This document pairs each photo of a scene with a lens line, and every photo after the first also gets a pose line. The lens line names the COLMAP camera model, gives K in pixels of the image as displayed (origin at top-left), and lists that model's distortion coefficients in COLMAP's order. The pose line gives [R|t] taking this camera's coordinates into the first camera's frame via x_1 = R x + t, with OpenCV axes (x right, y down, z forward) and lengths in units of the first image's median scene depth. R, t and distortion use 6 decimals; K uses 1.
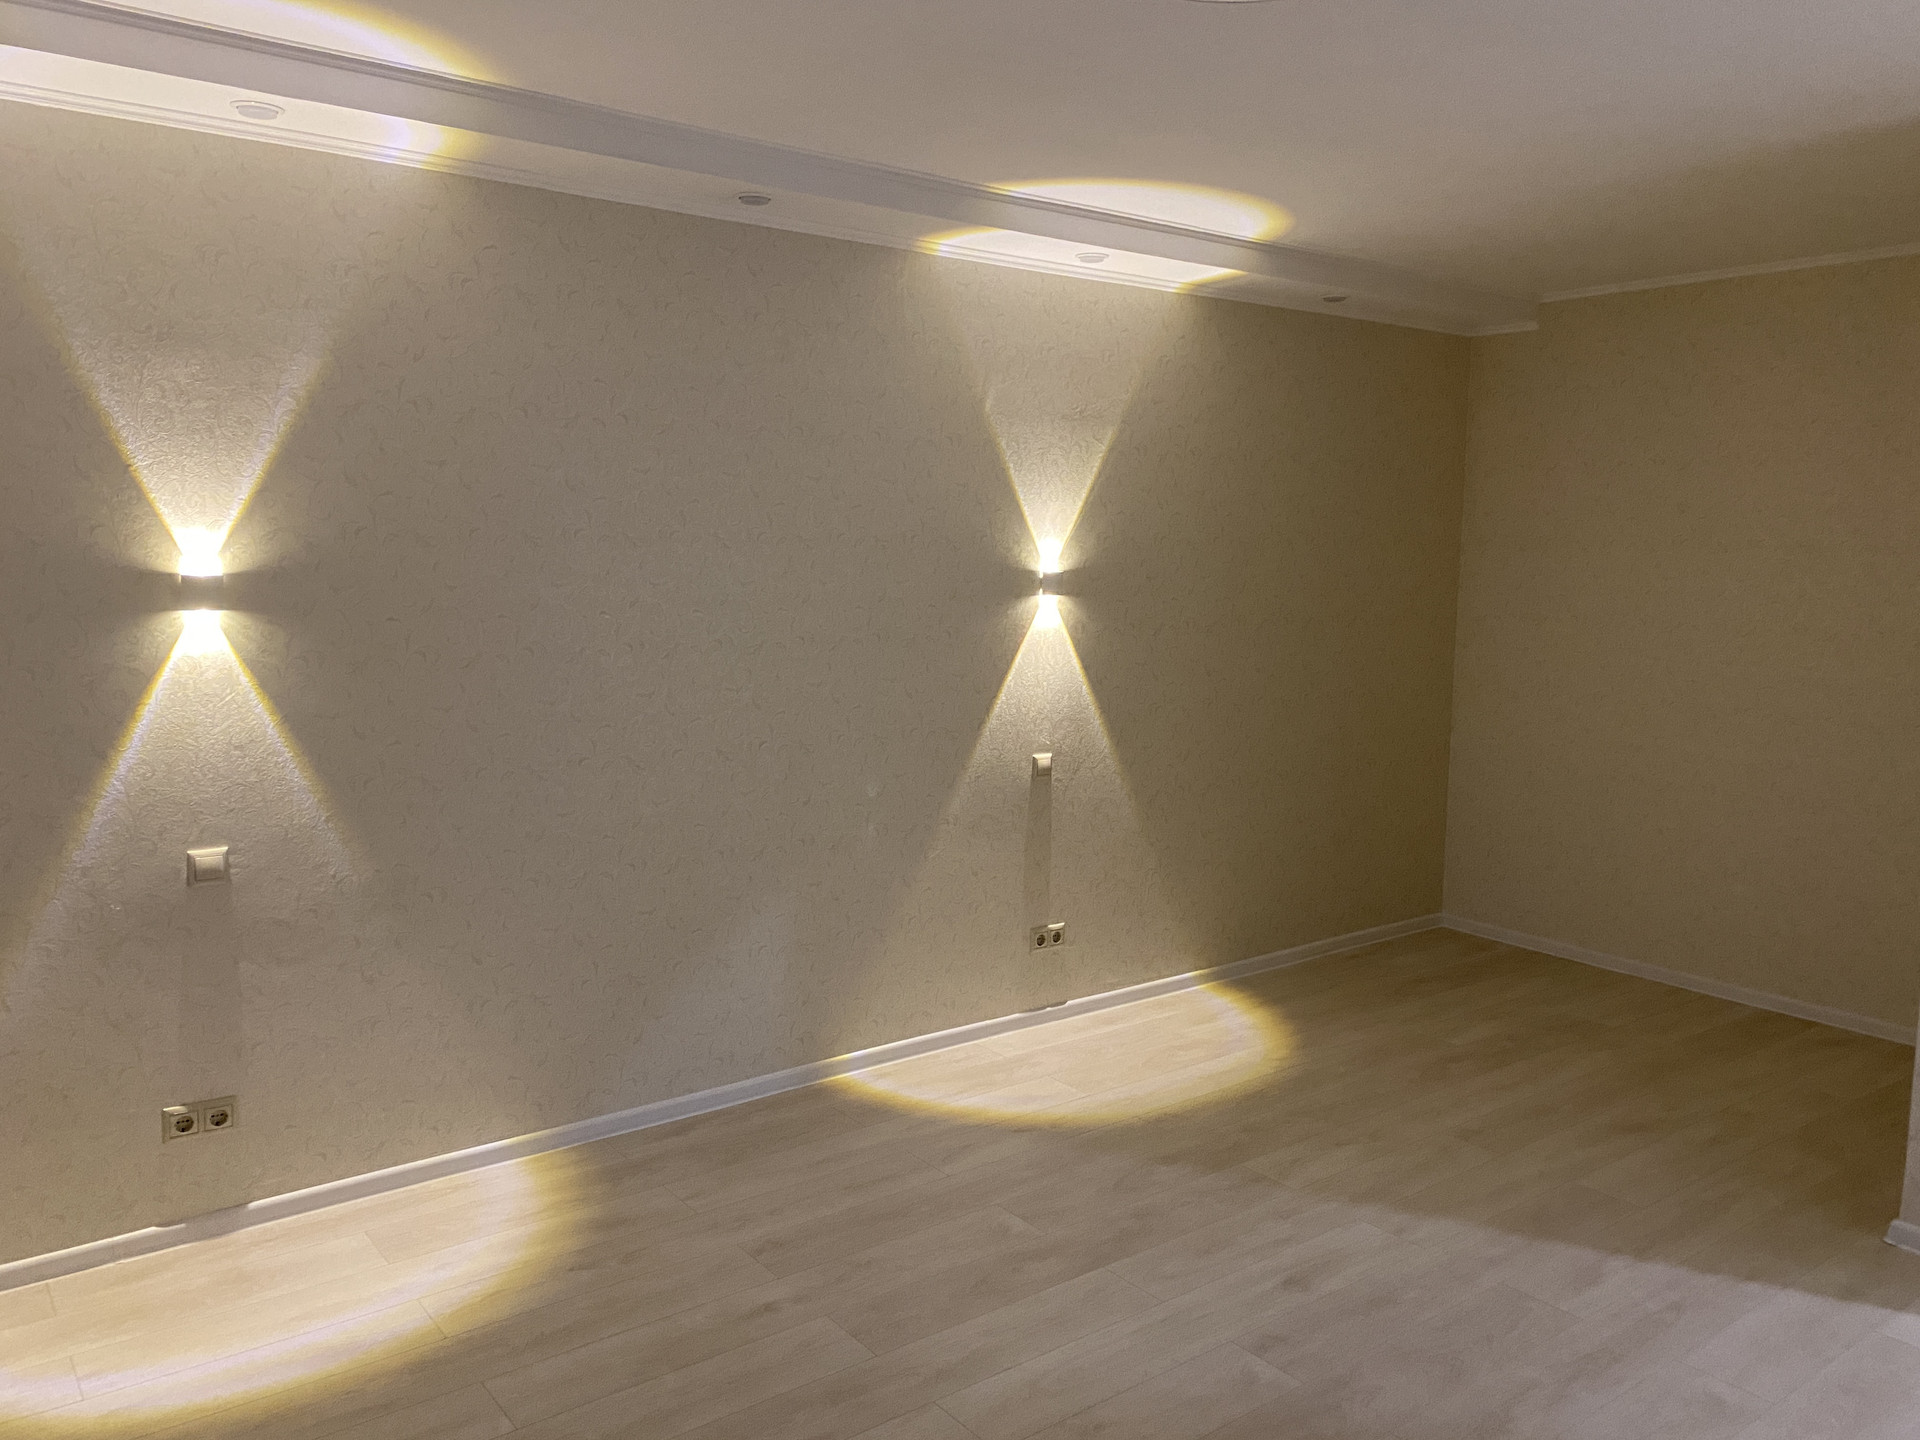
lens RADIAL K [[1467.0, 0, 960.0], [0, 1467.0, 720.0], [0, 0, 1]] dist [0.015193, -0.005696]
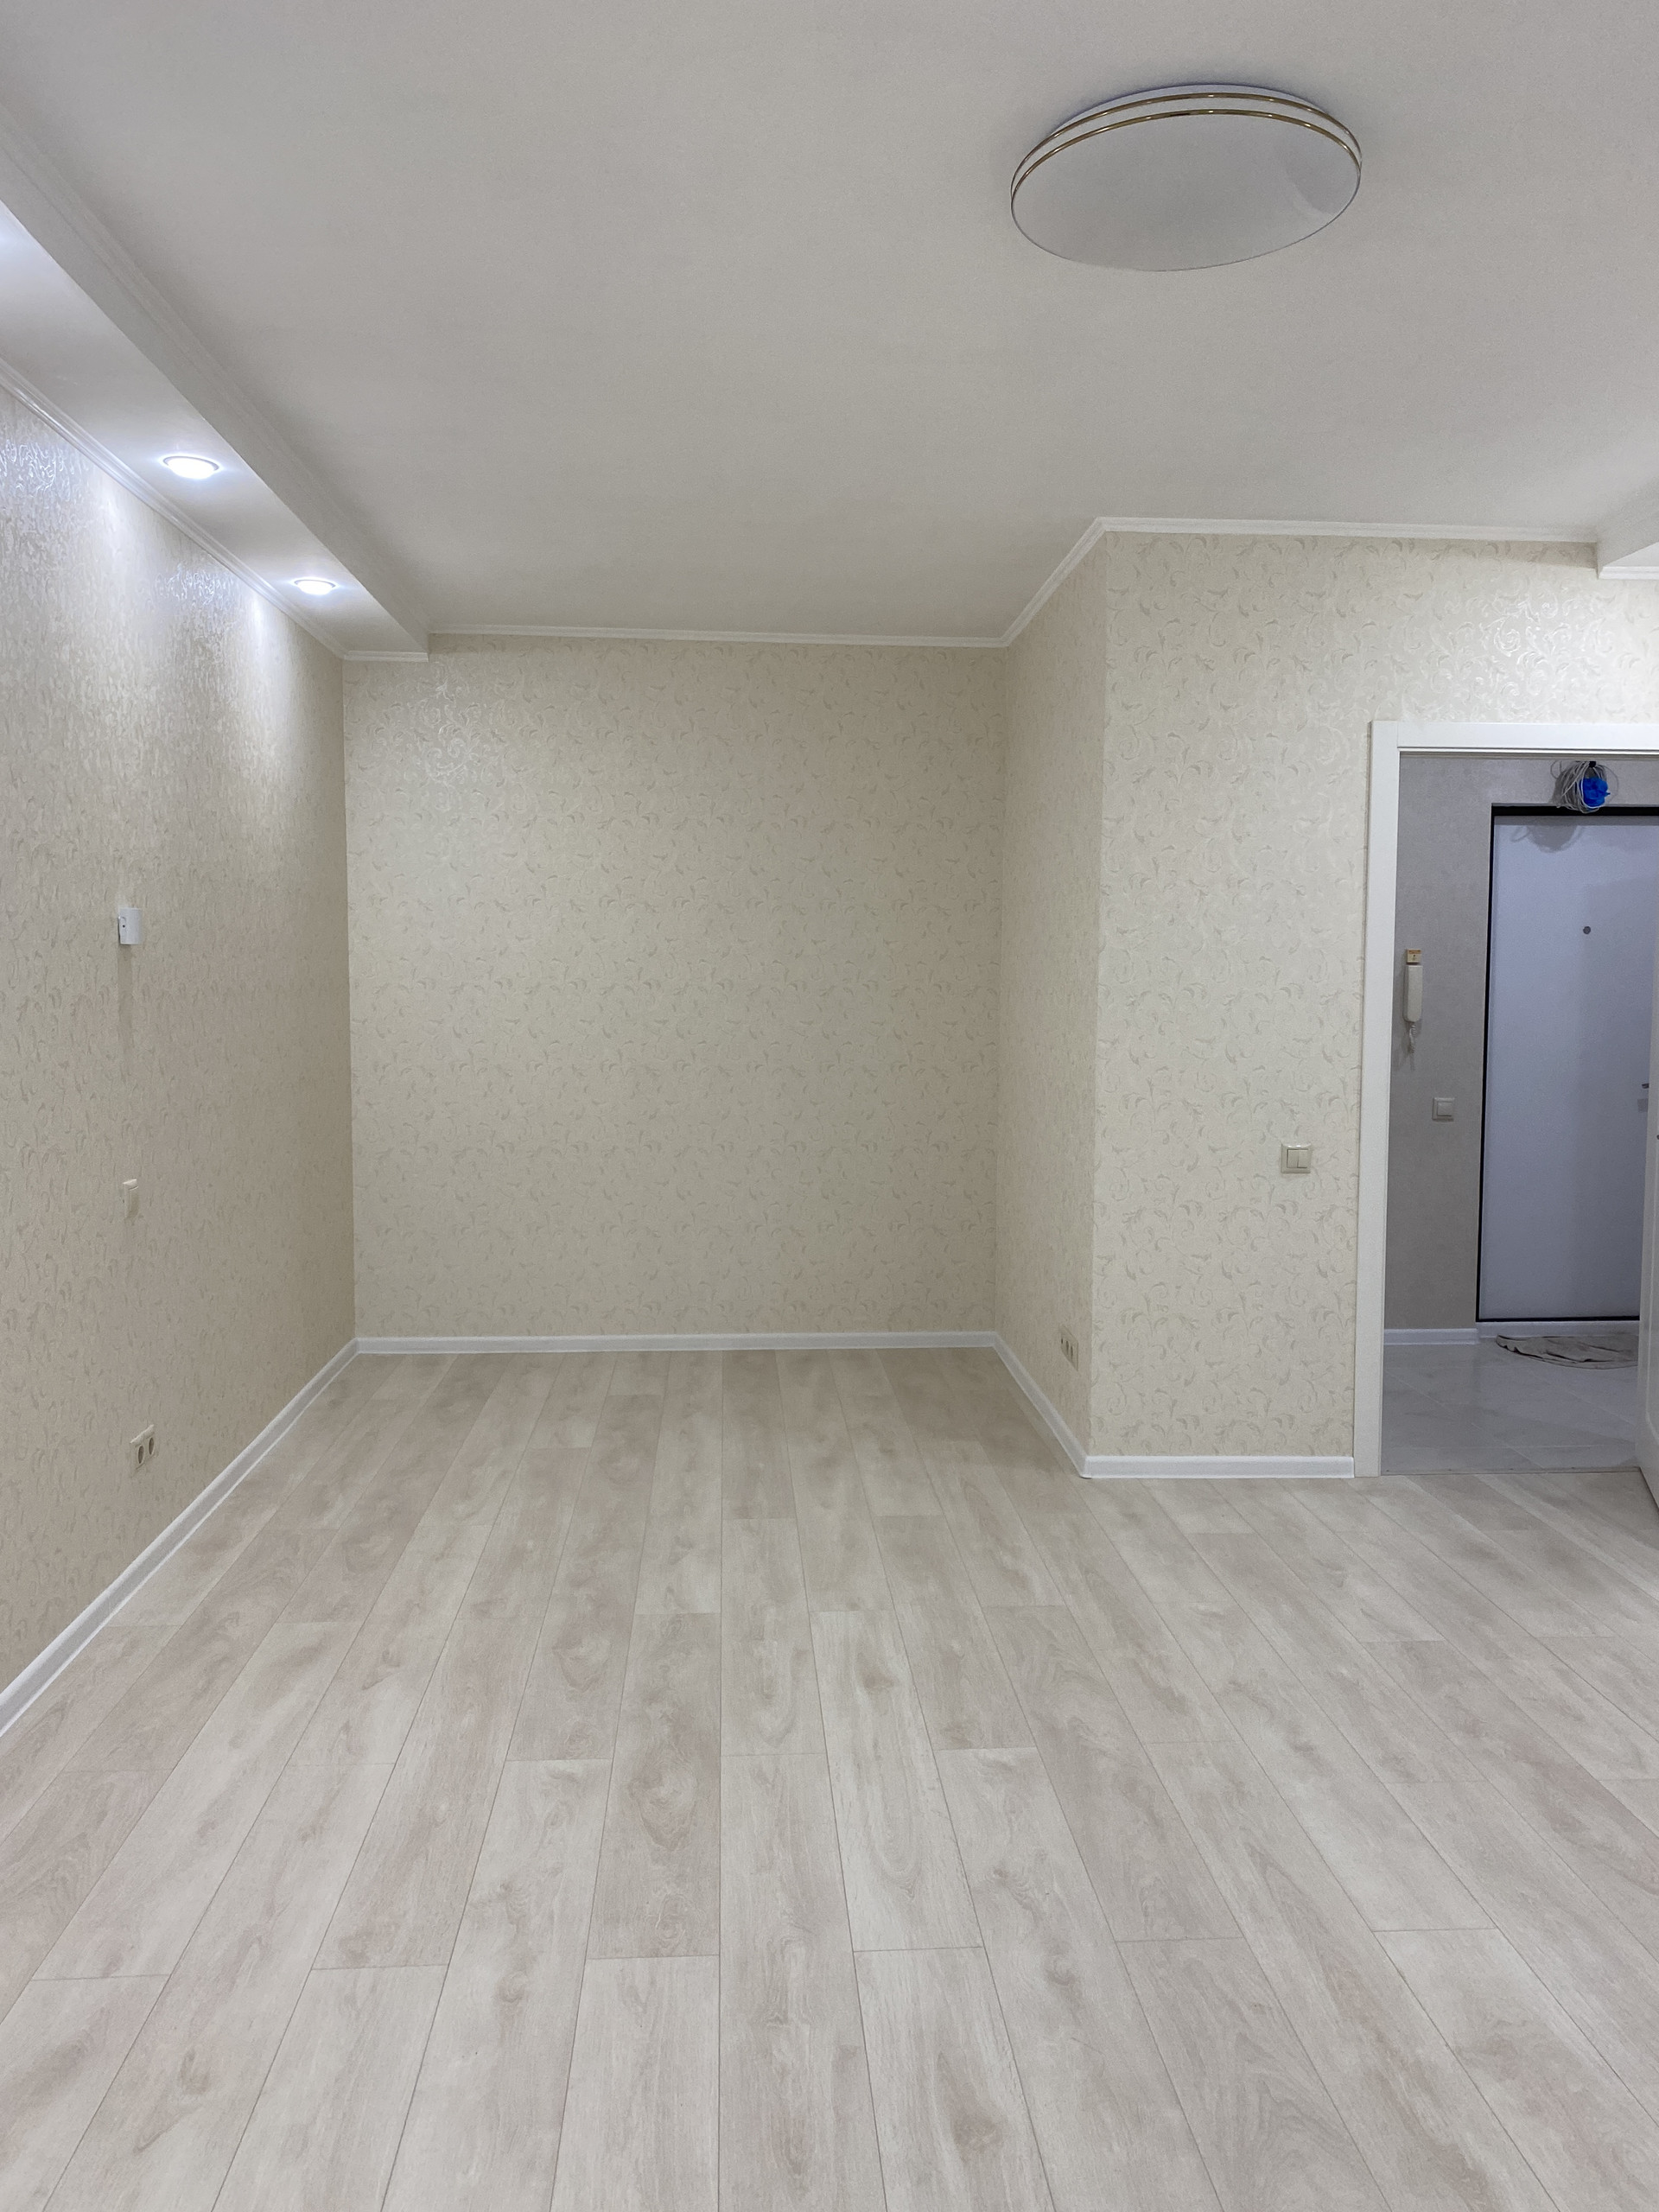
lens RADIAL K [[1697.4, 0, 829.5], [0, 1697.4, 1106.0], [0, 0, 1]] dist [0.010697, 0.000063]
pose [[0.567972, -0.082775, 0.818875, -0.547874], [0.116576, 0.992990, 0.019518, 0.018733], [-0.814750, 0.084375, 0.573640, 0.385725]]
